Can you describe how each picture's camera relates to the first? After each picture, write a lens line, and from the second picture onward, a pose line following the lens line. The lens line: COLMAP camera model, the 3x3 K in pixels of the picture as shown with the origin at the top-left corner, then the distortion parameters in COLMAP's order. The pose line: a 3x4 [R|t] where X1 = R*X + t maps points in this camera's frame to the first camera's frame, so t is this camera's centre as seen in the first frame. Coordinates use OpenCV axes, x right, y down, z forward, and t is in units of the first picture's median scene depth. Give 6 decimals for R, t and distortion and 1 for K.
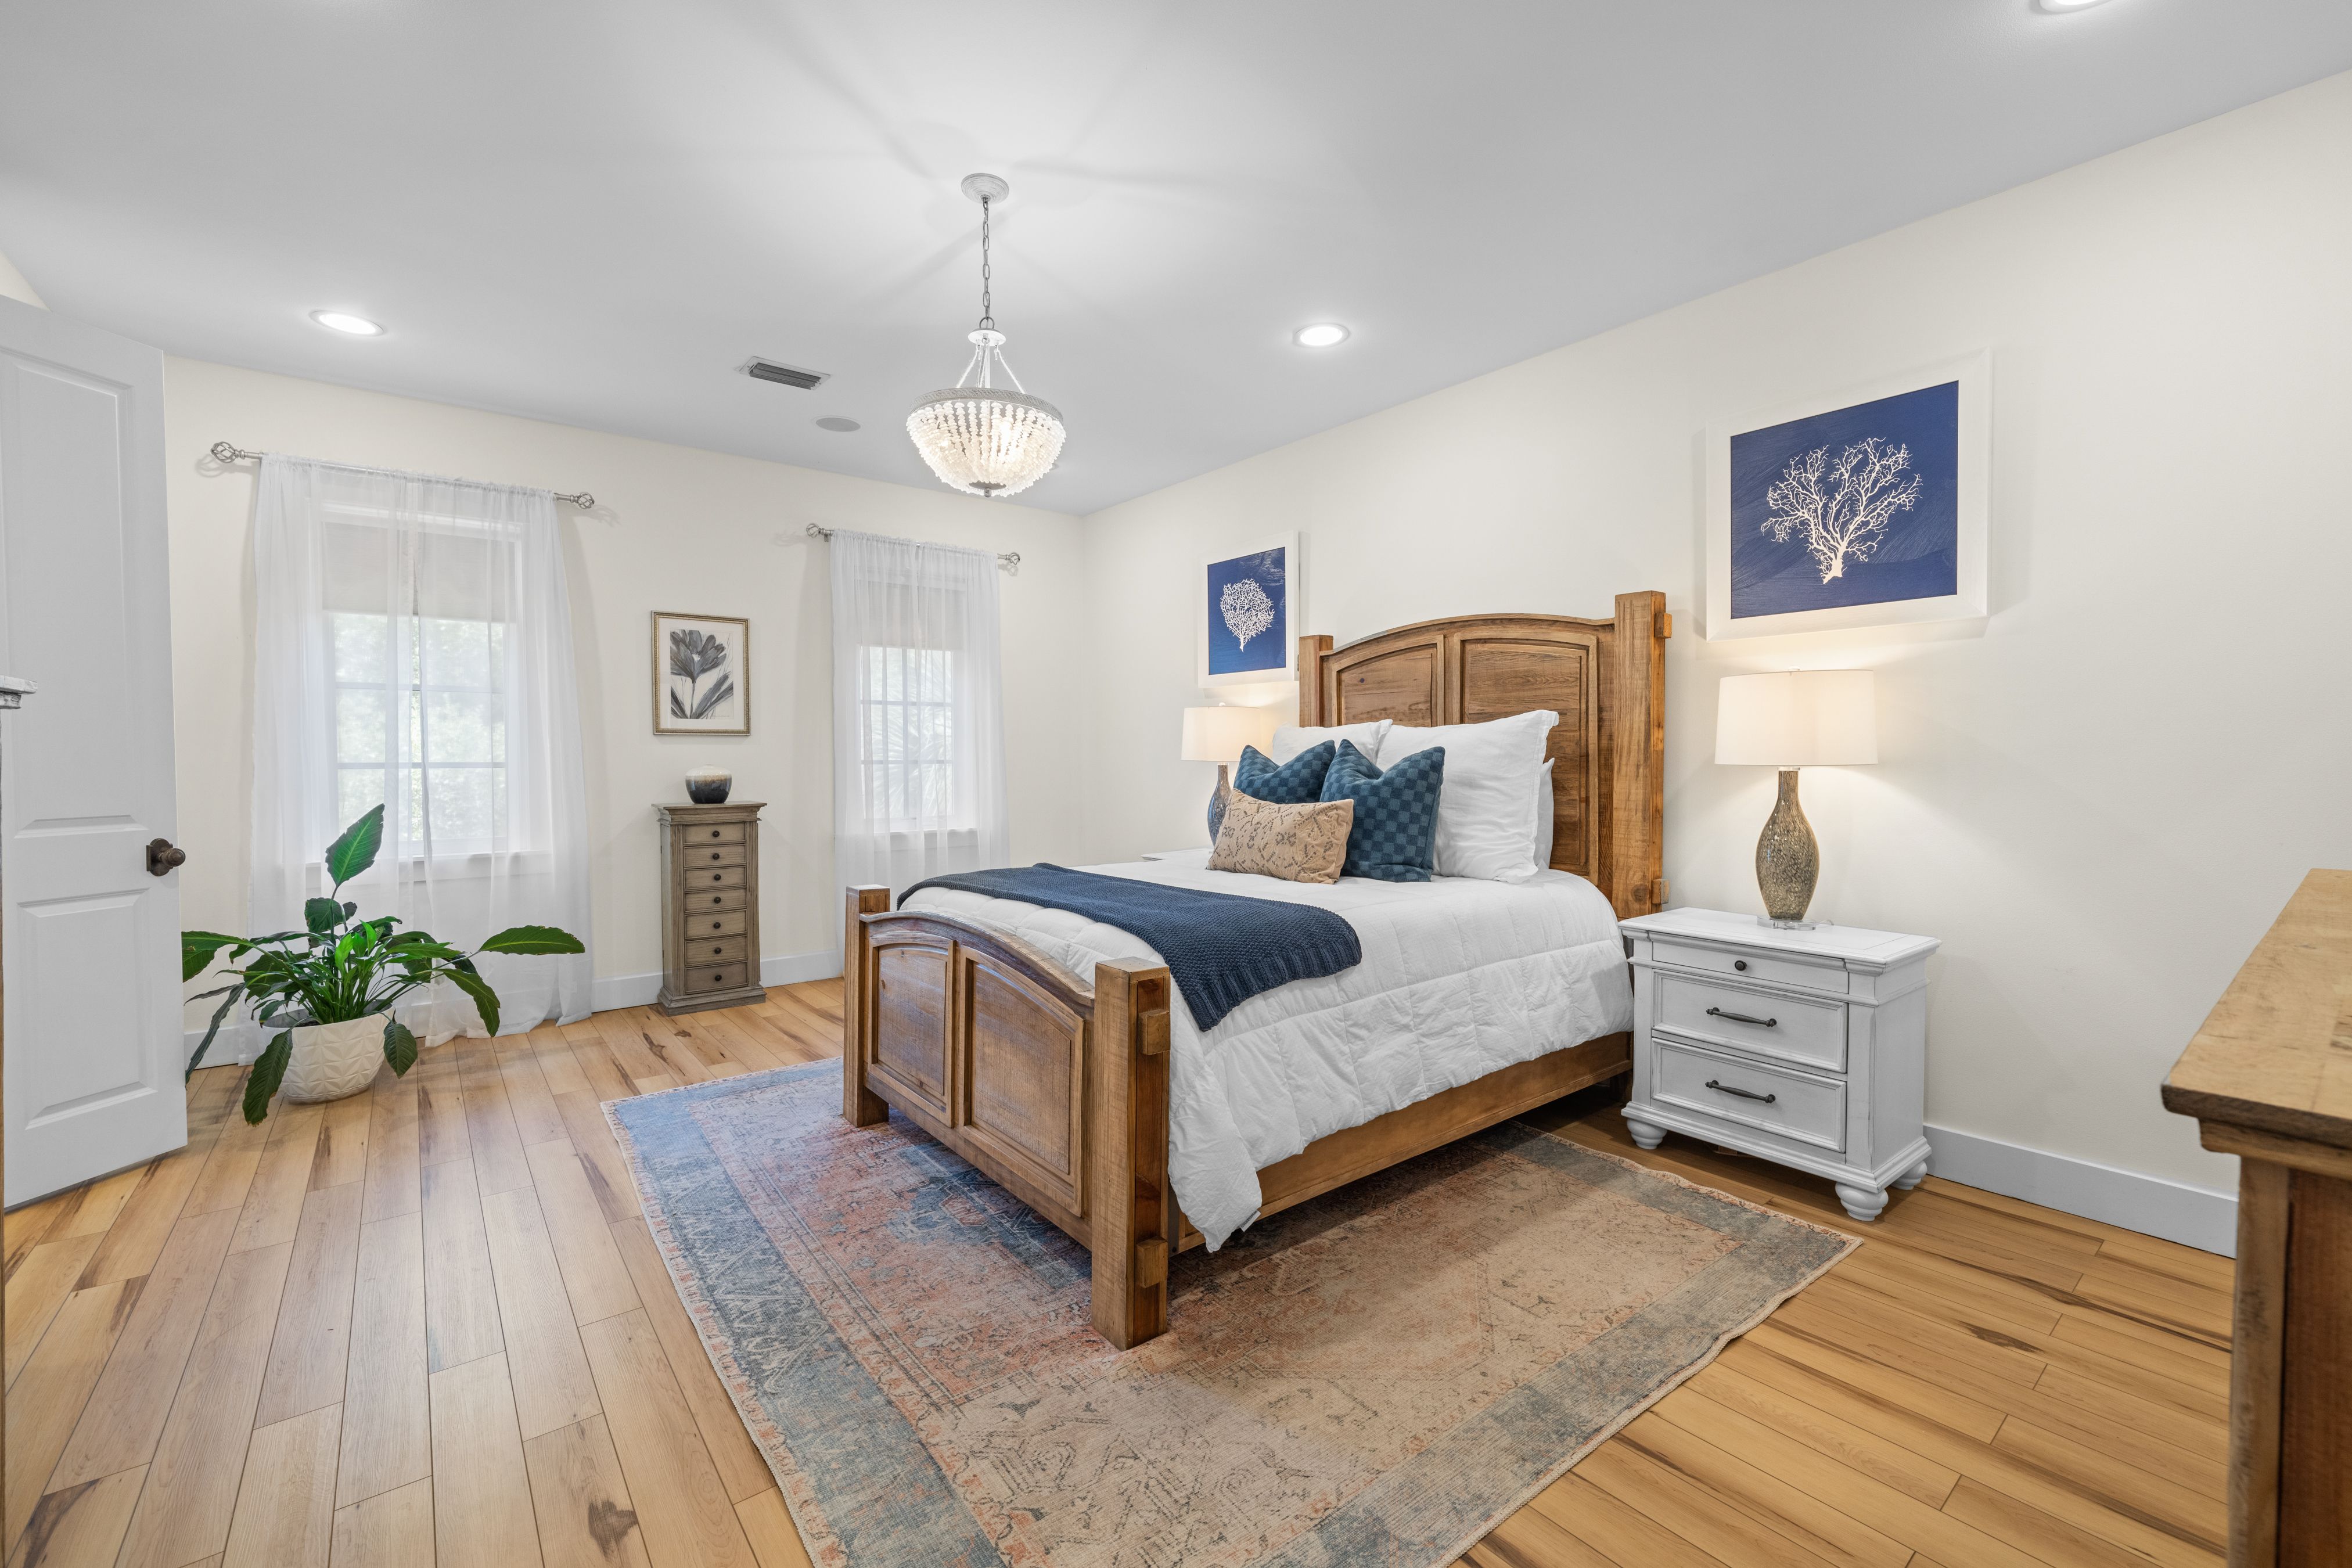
lens RADIAL K [[957.3, 0, 1176.0], [0, 957.3, 784.0], [0, 0, 1]] dist [-0.000270, 0.000080]
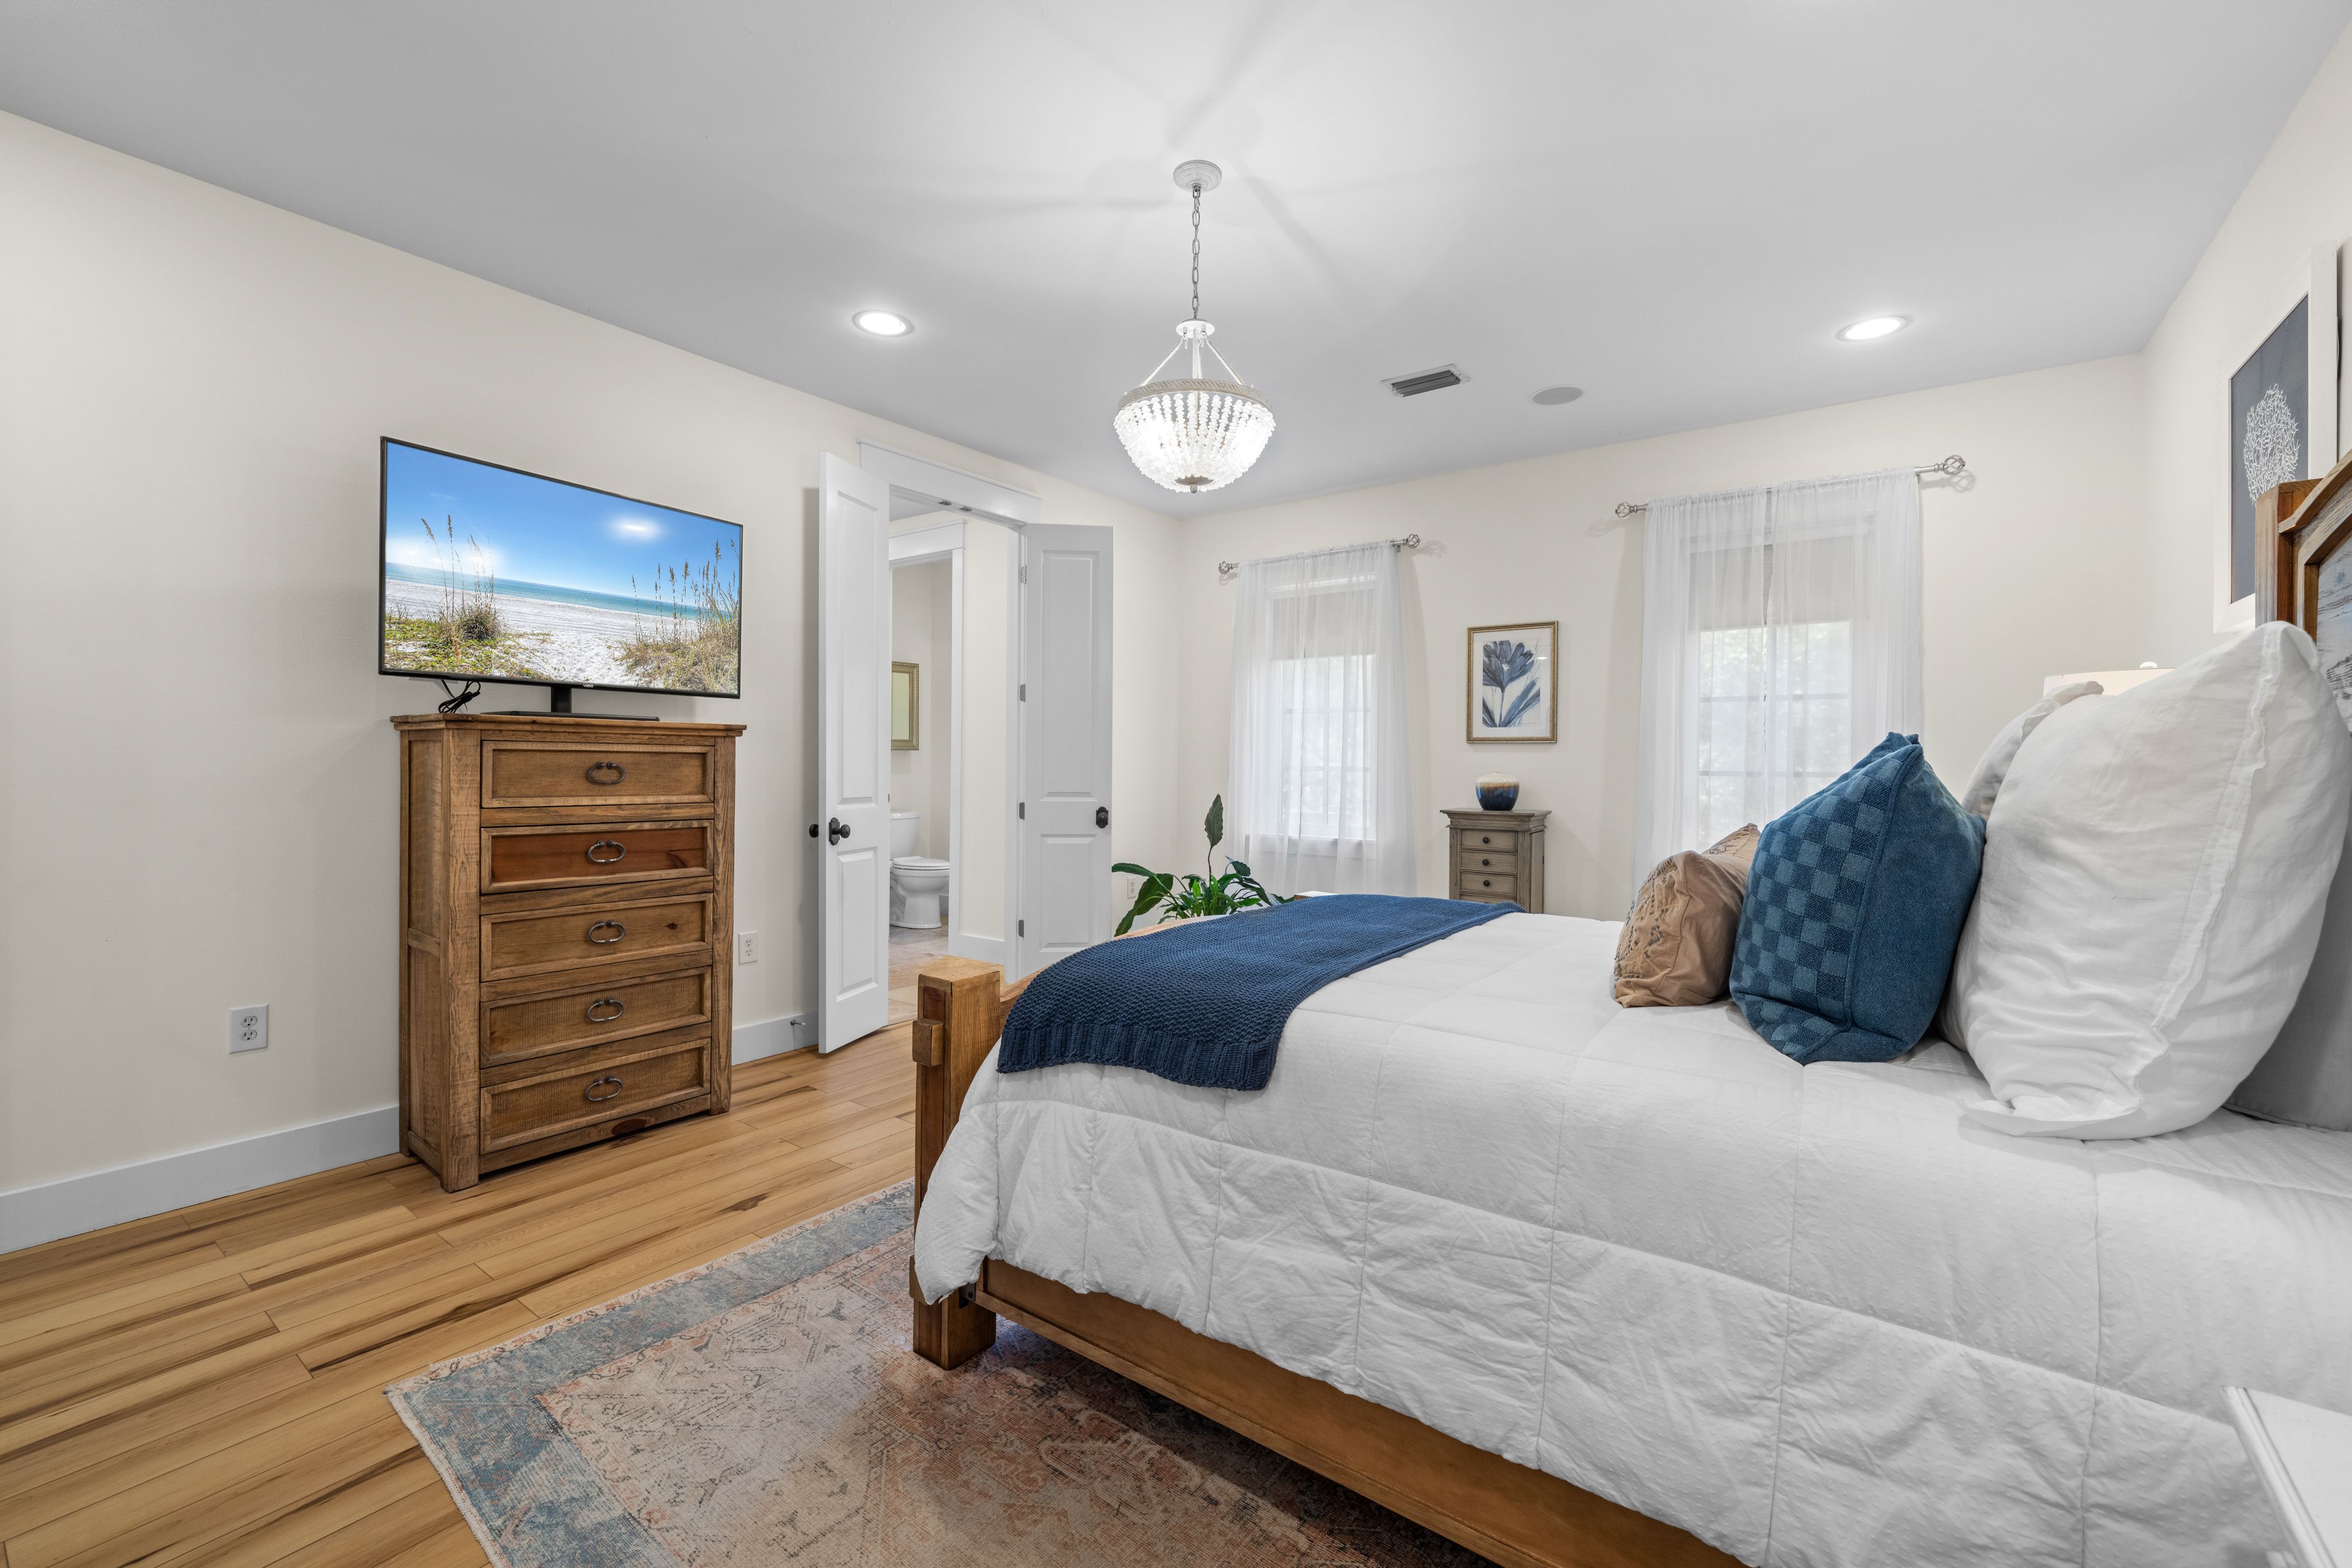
lens RADIAL K [[959.4, 0, 1169.3], [0, 959.4, 774.1], [0, 0, 1]] dist [-0.000779, -0.000025]
pose [[0.268753, 0.017000, -0.963059, 0.423417], [-0.038533, 0.999234, 0.006886, -0.012369], [0.962438, 0.035259, 0.269202, 0.418560]]
